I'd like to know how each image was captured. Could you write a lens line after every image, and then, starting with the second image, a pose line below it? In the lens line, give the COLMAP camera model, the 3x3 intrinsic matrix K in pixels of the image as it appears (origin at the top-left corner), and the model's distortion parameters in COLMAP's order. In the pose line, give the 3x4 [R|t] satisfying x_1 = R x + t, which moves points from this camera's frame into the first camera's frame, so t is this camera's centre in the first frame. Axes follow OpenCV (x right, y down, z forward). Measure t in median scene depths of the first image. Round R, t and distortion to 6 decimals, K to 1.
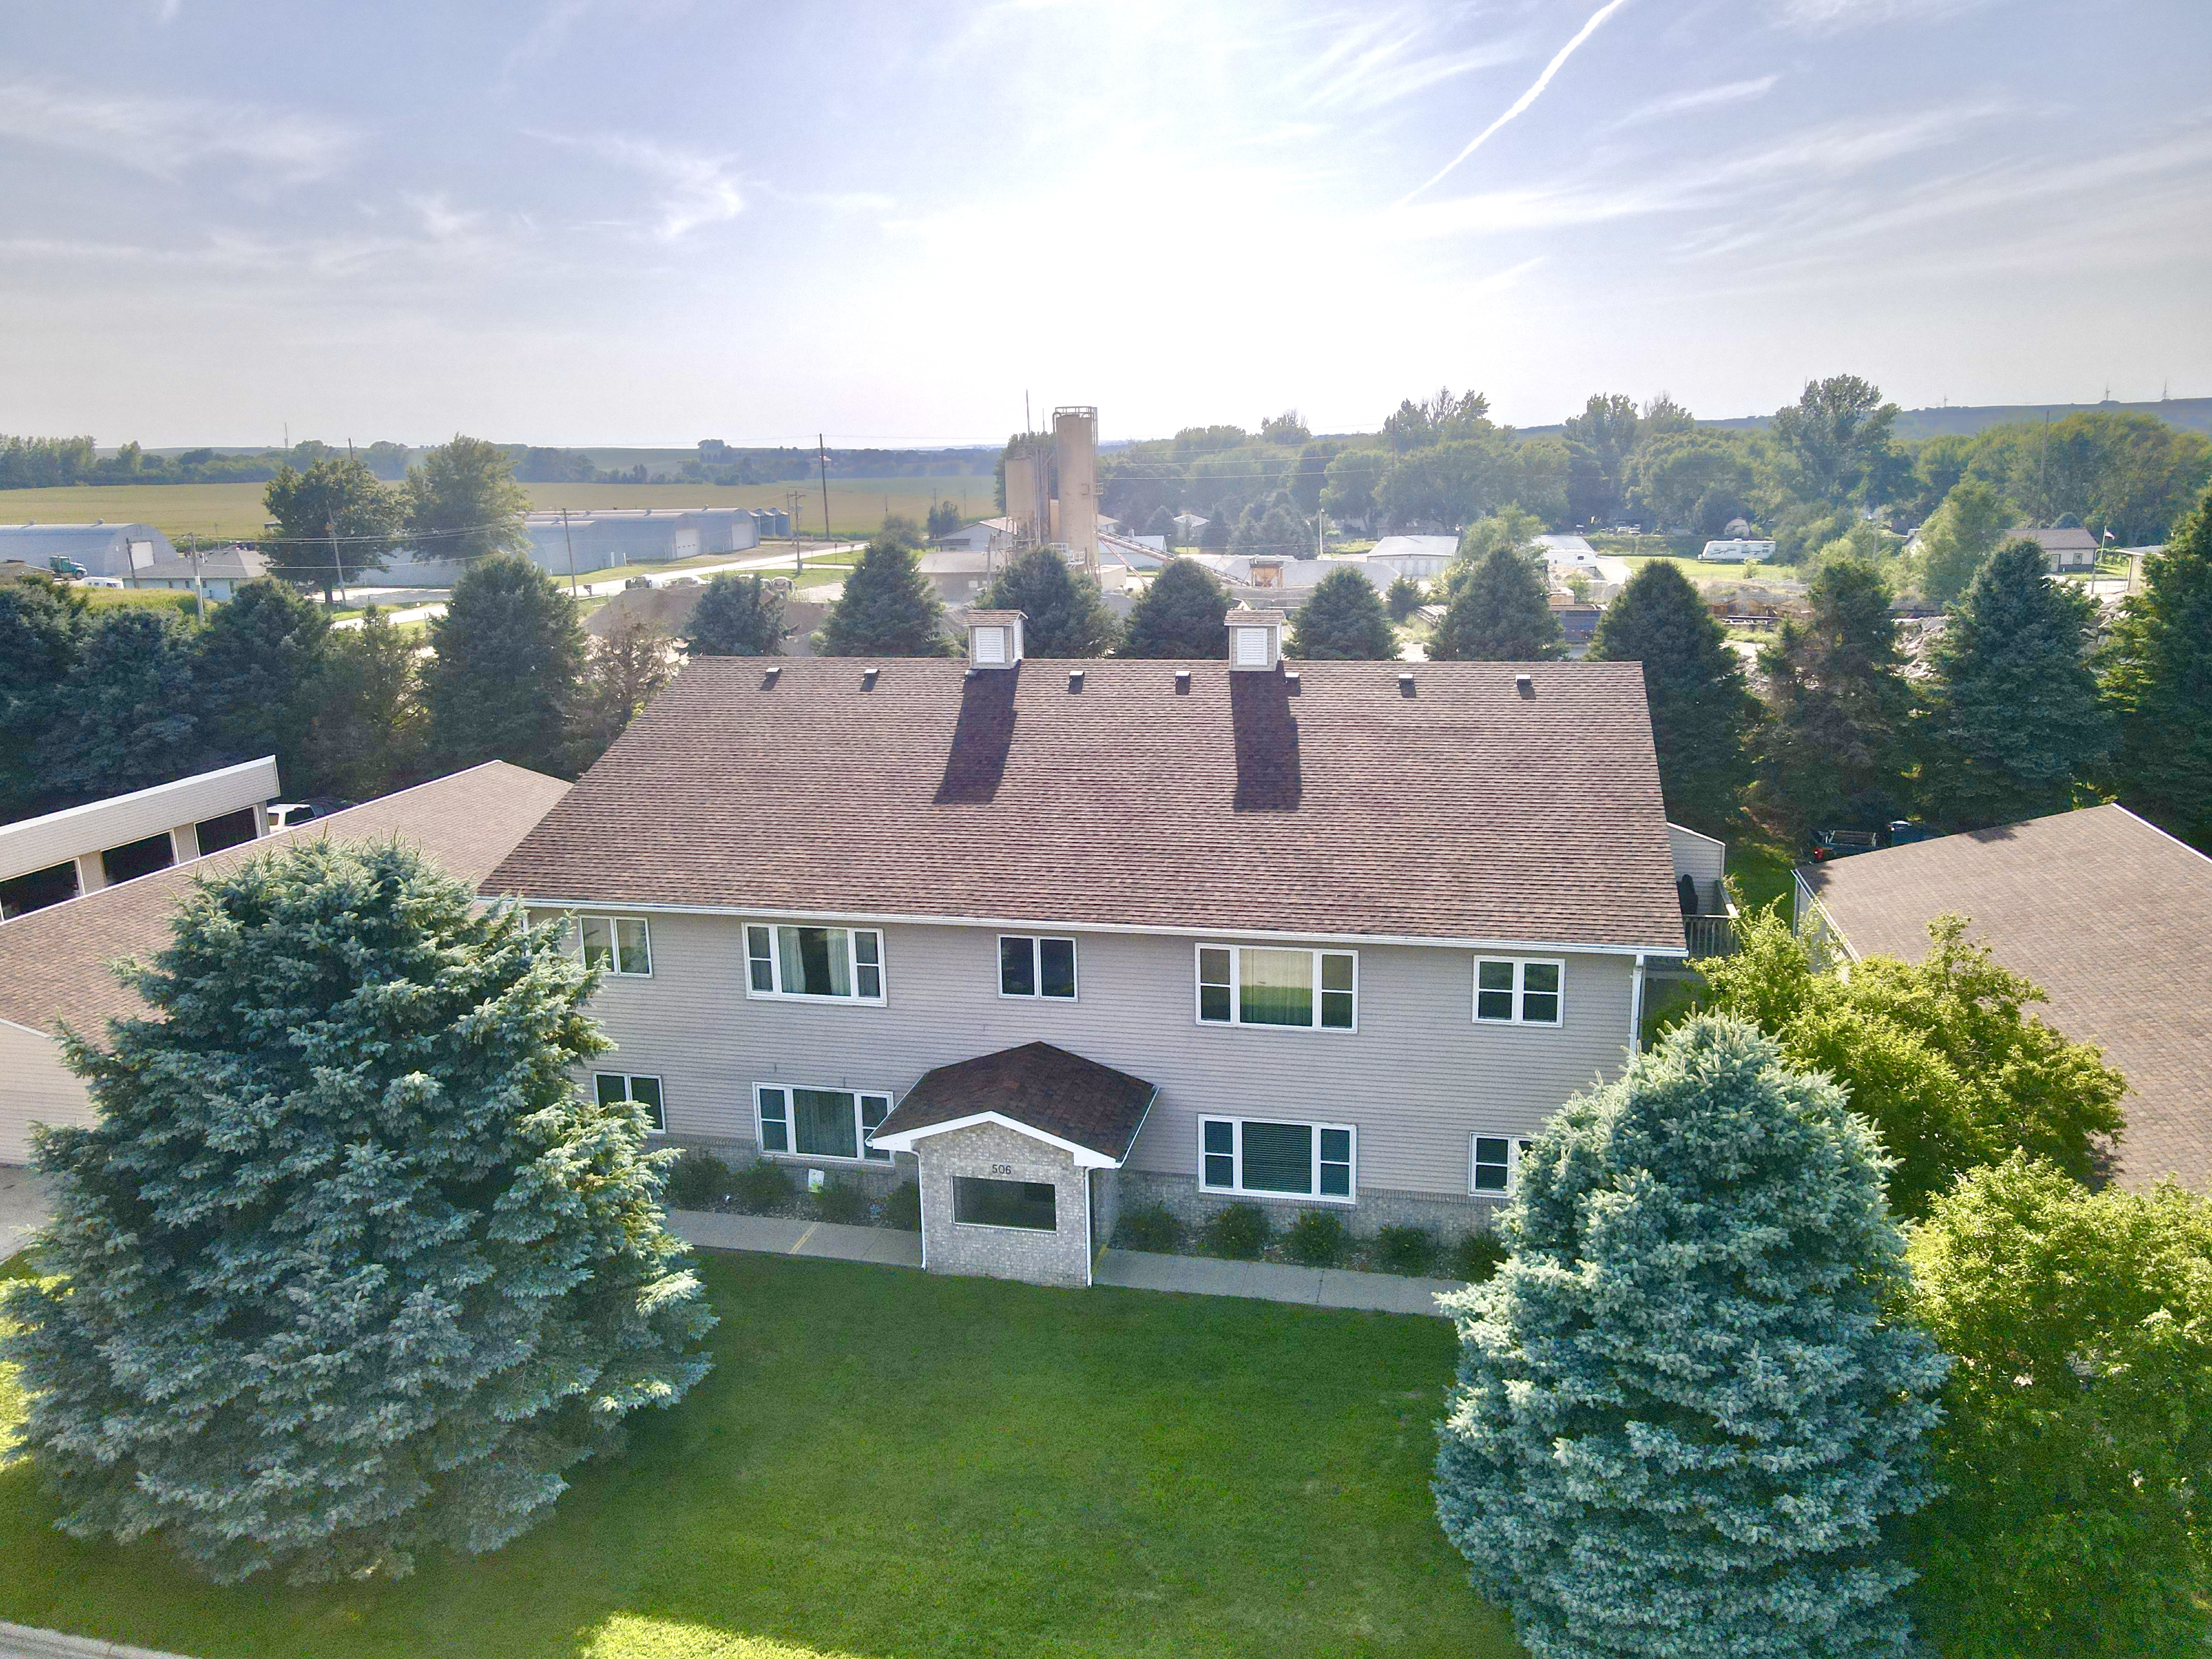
lens RADIAL K [[1648.6, 0, 1100.8], [0, 1648.6, 822.0], [0, 0, 1]] dist [0.007202, 0.003822]
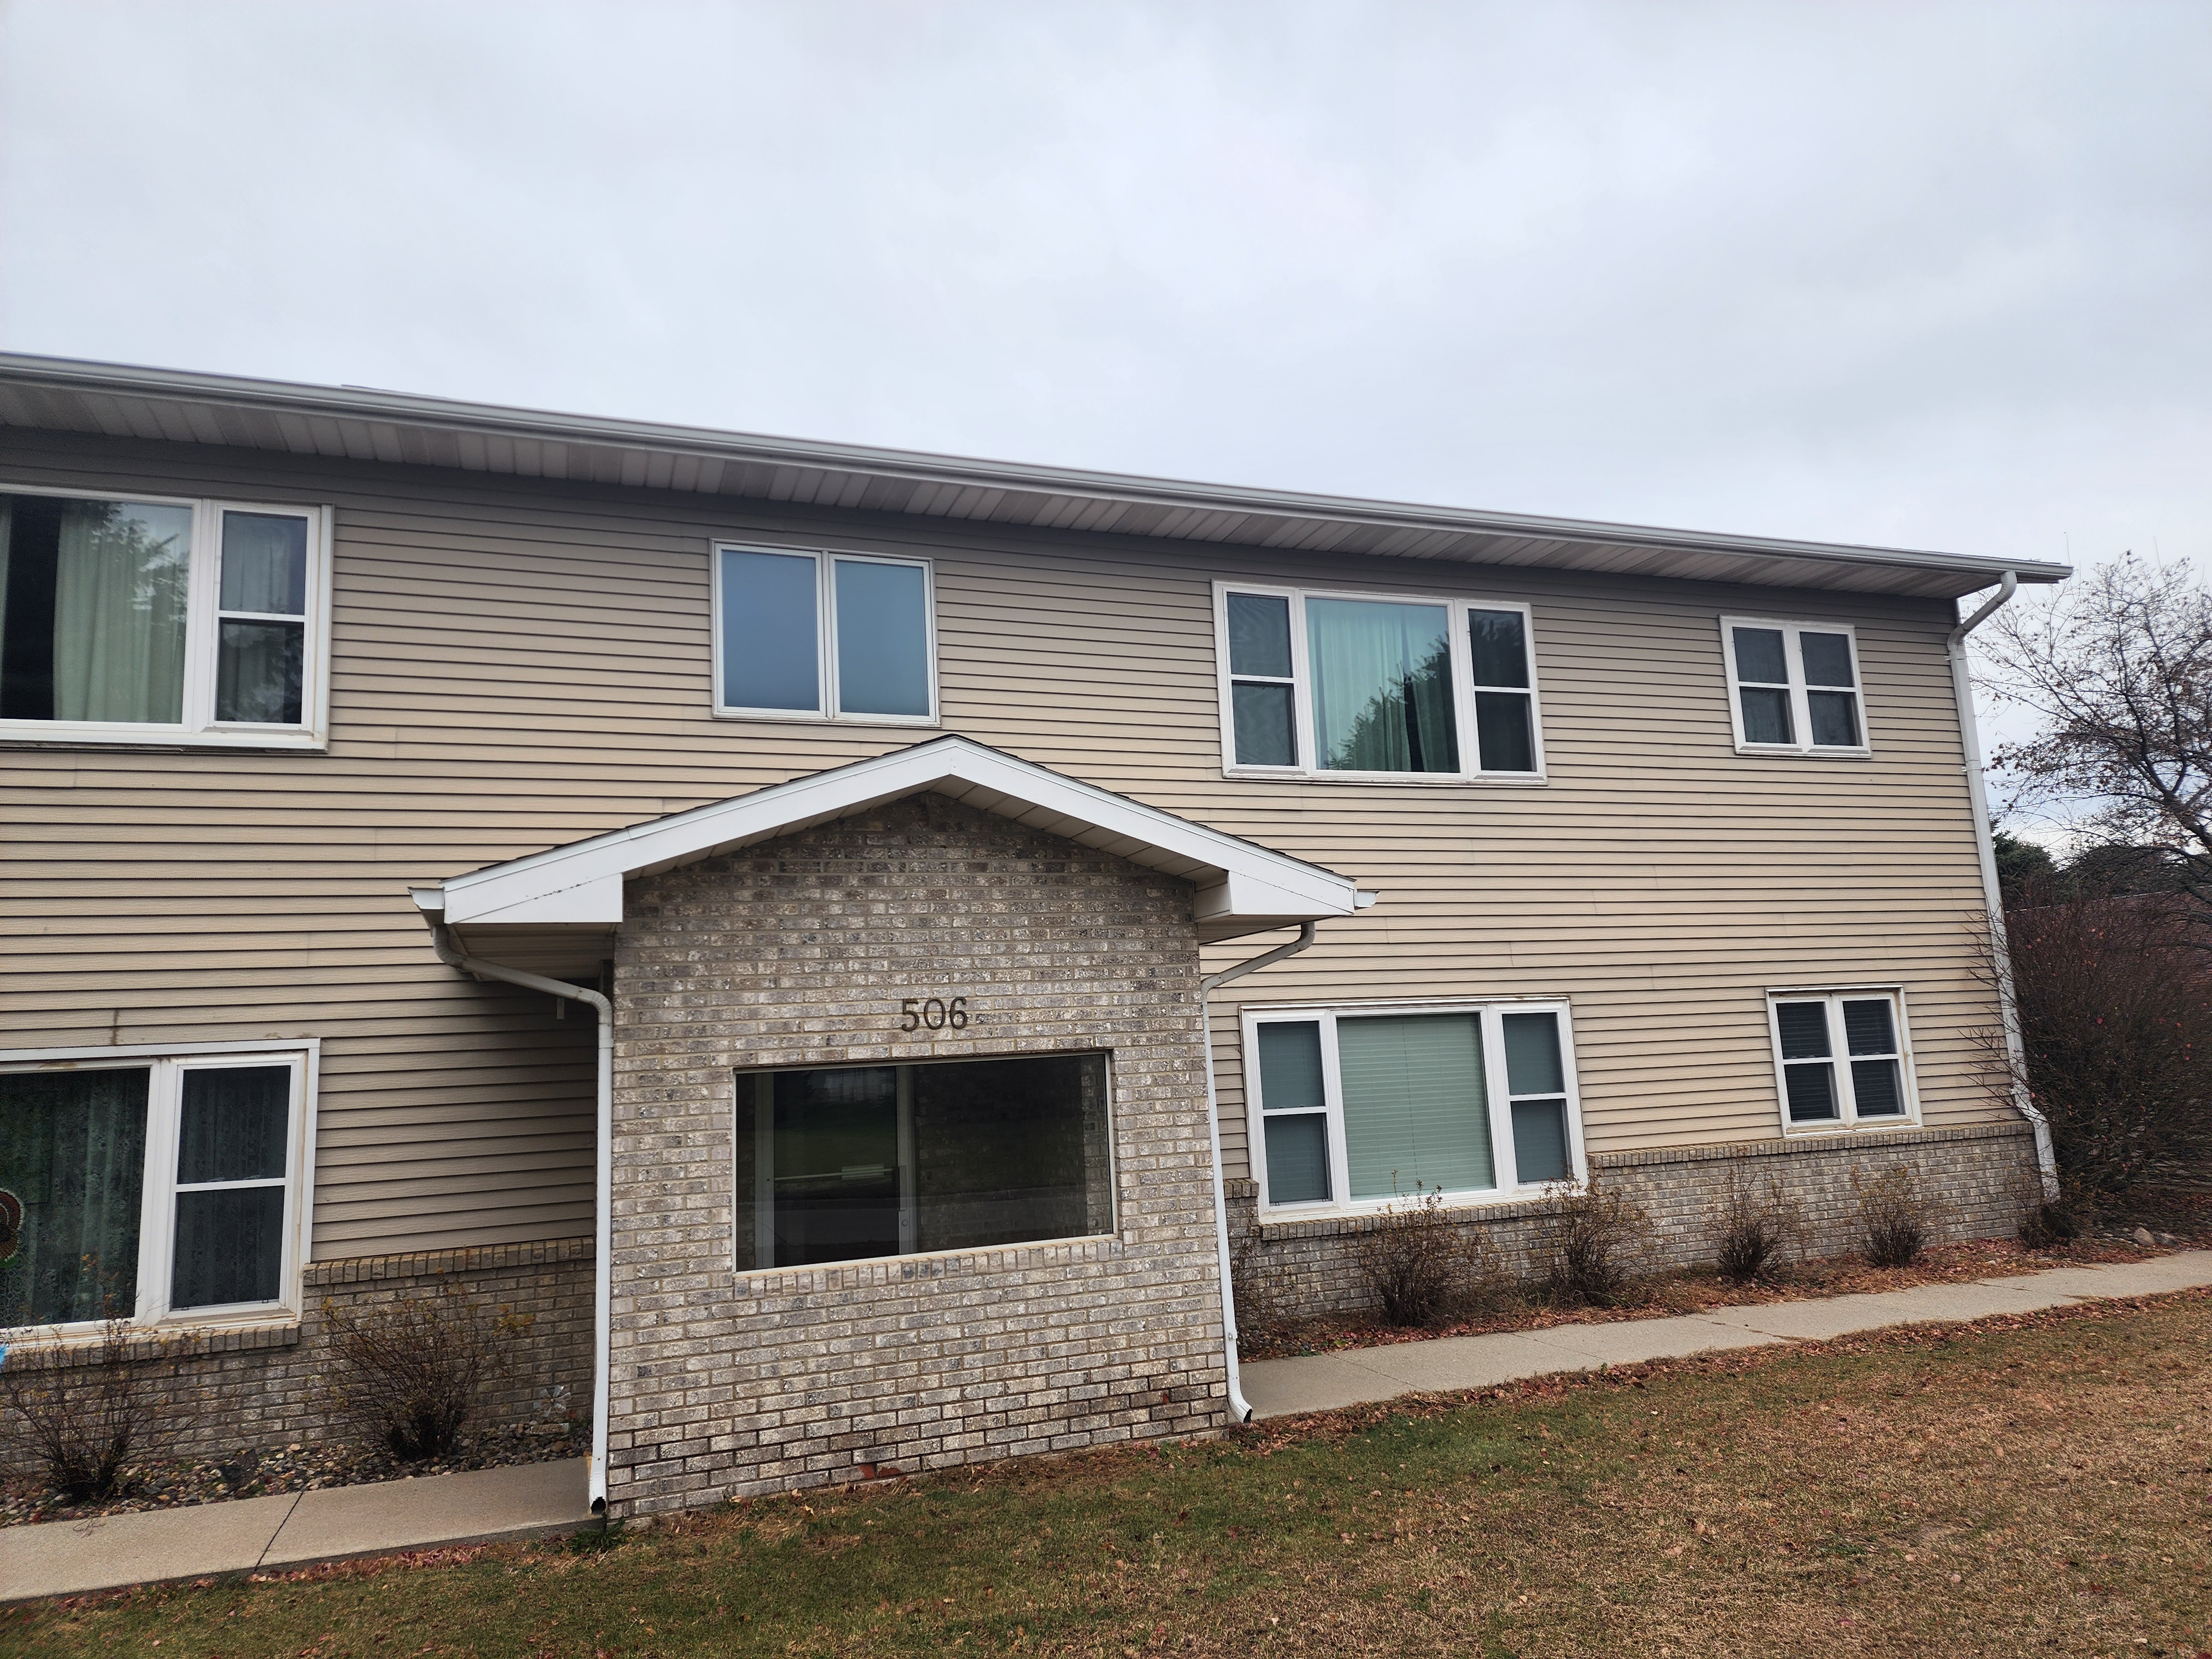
lens RADIAL K [[1470.9, 0, 1122.1], [0, 1470.9, 816.3], [0, 0, 1]] dist [0.089874, -0.084168]
pose [[0.828437, 0.079591, 0.554398, -0.167534], [0.155618, 0.918166, -0.364355, 0.261294], [-0.538028, 0.388120, 0.748257, 0.733113]]
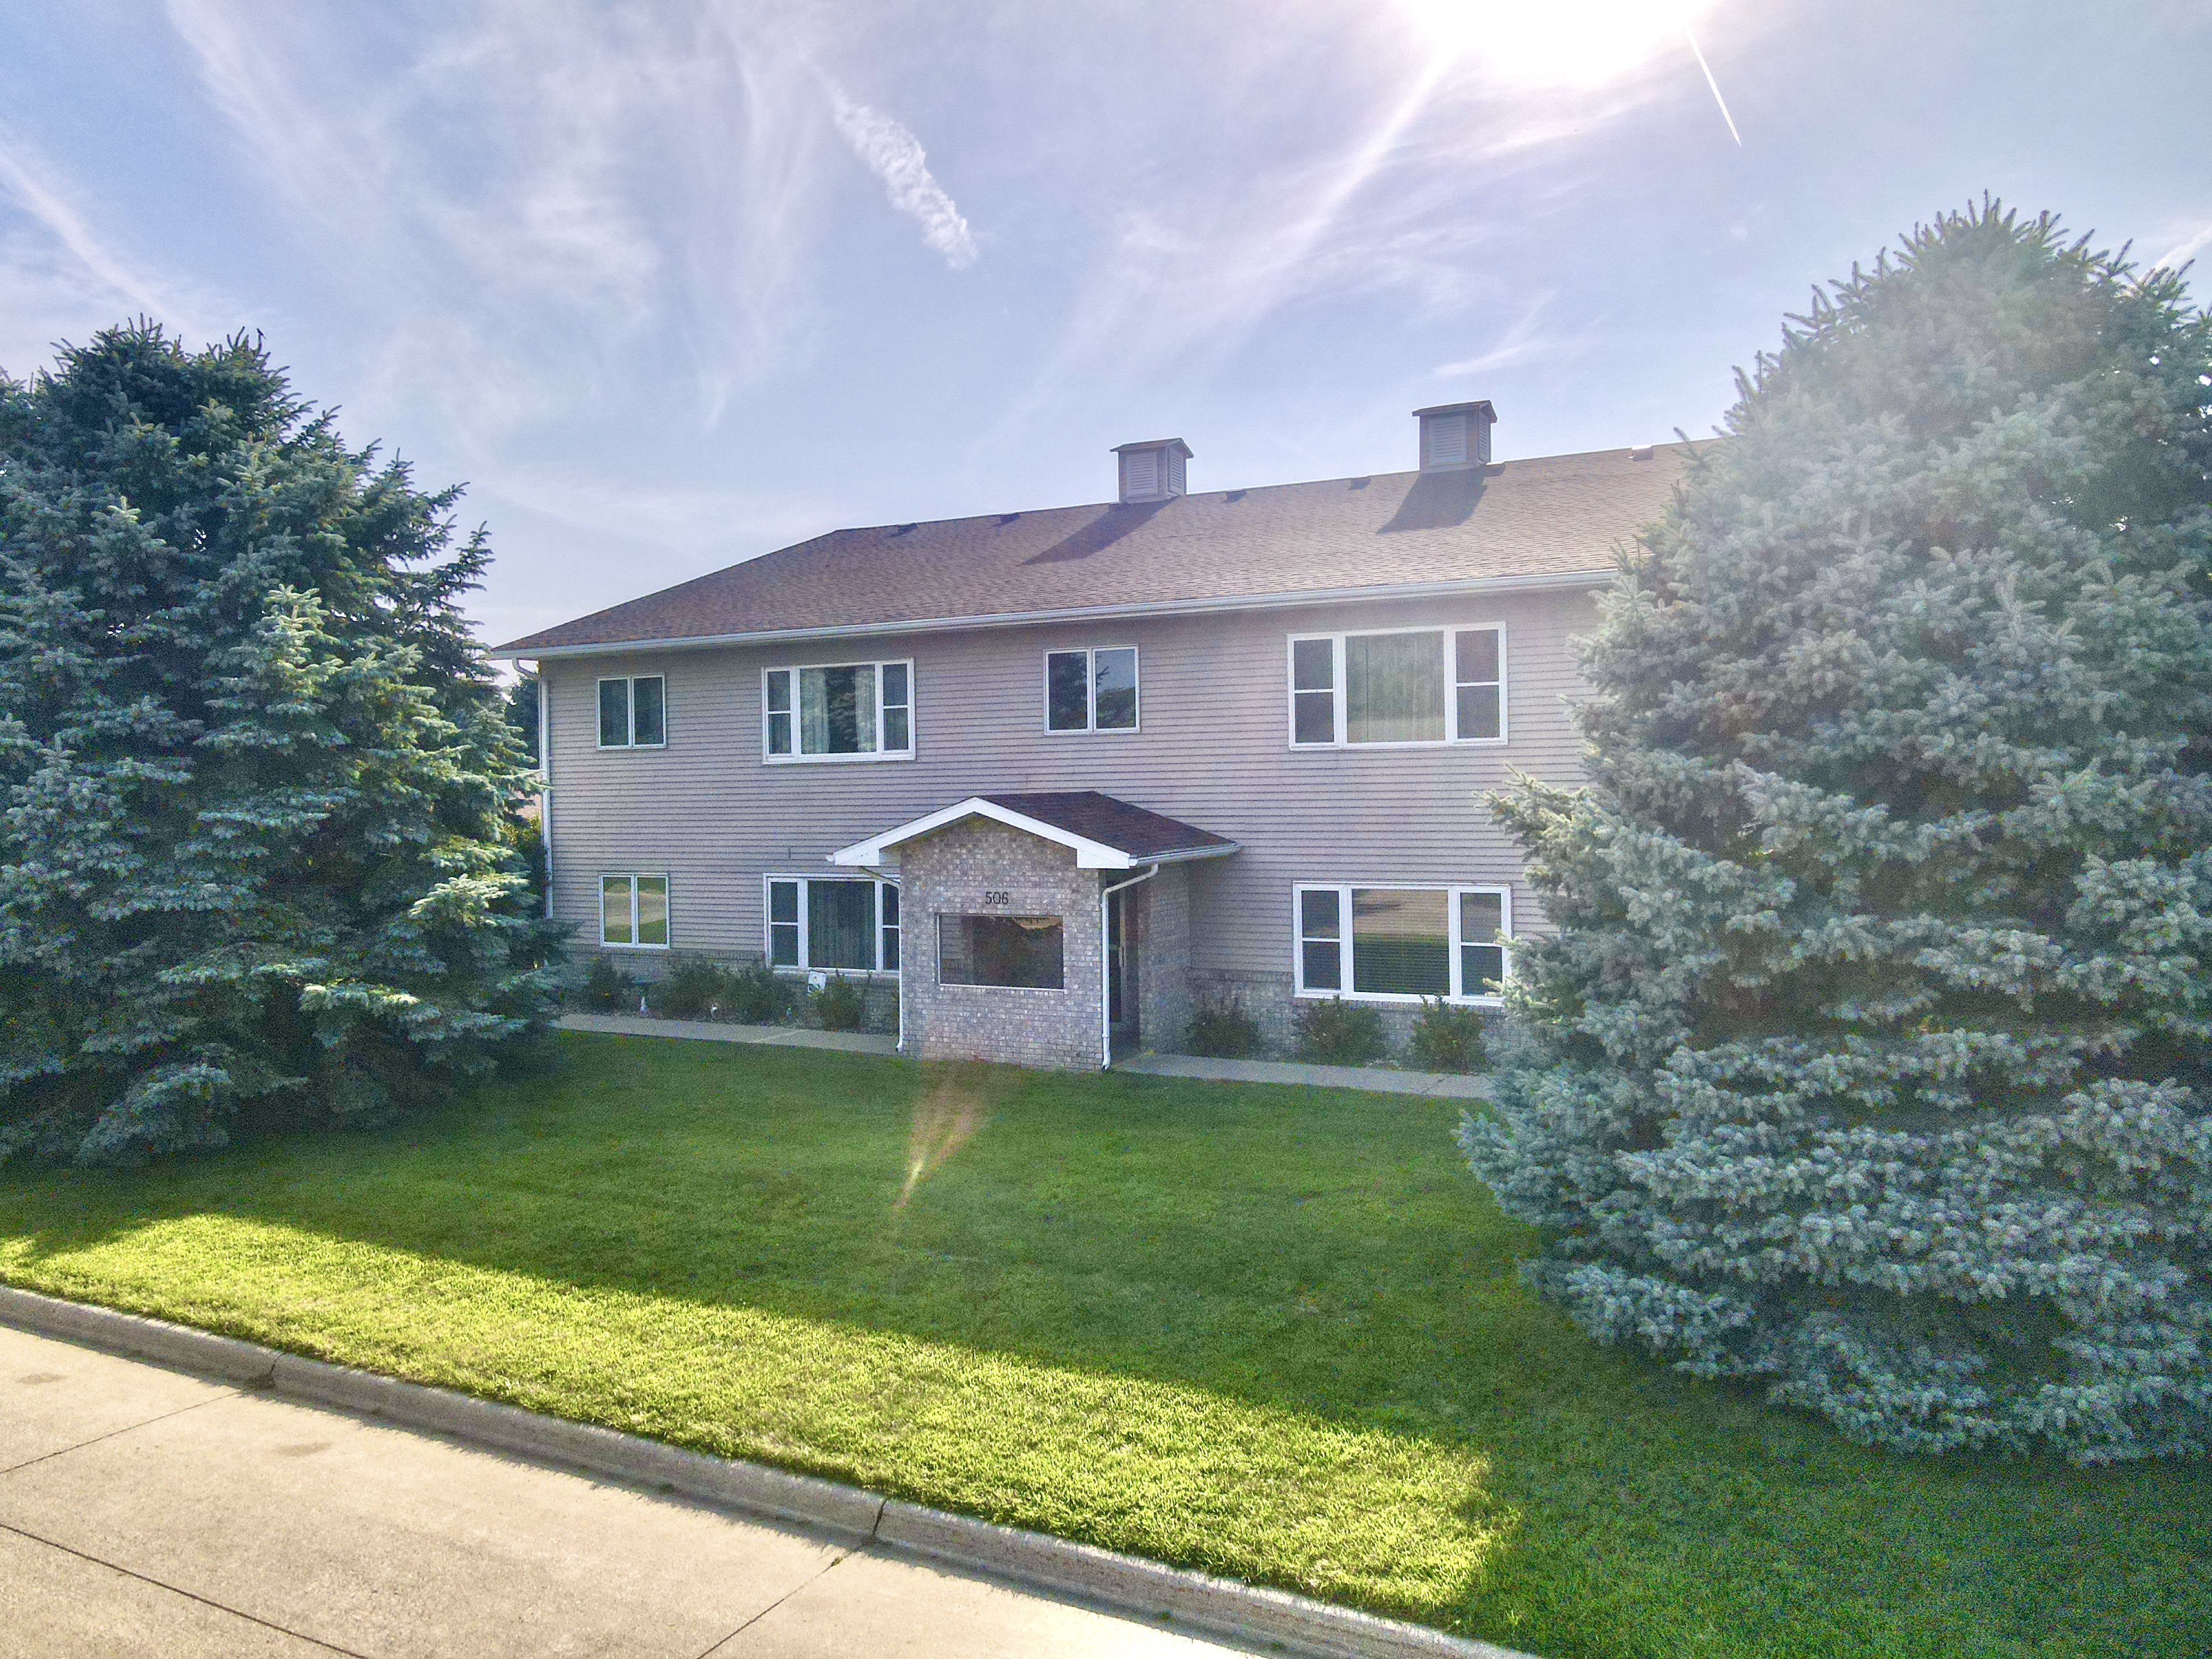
lens RADIAL K [[1648.6, 0, 1100.8], [0, 1648.6, 822.0], [0, 0, 1]] dist [0.007202, 0.003822]
pose [[0.970362, 0.015559, -0.241155, 0.151667], [-0.063645, 0.979148, -0.192922, 0.297590], [0.233124, 0.202553, 0.951118, 0.289251]]
